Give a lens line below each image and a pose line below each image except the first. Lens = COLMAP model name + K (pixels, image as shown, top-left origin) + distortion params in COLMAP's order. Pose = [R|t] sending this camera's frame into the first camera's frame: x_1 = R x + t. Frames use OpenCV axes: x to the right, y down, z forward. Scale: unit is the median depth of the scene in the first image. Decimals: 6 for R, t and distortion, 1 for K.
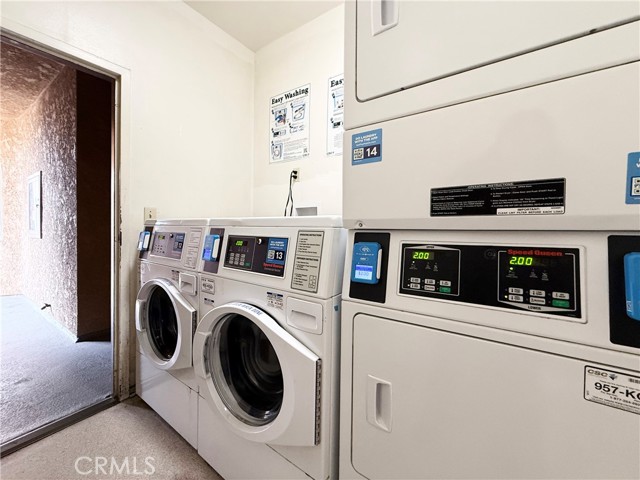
lens RADIAL K [[255.6, 0, 320.0], [0, 255.6, 240.0], [0, 0, 1]] dist [-0.122219, -0.000014]
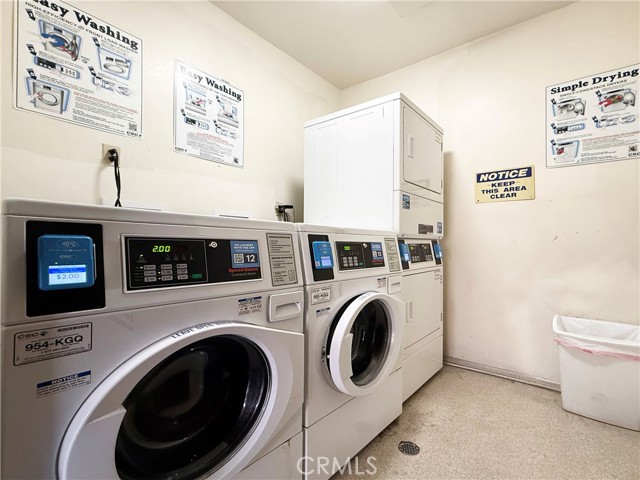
lens RADIAL K [[258.2, 0, 192.3], [0, 258.2, 229.8], [0, 0, 1]] dist [-0.000019, 0.000075]
pose [[0.370439, -0.000672, 0.928857, -1.166148], [-0.001541, 0.999998, 0.001339, -0.050058], [-0.928856, -0.001928, 0.370437, 0.832601]]
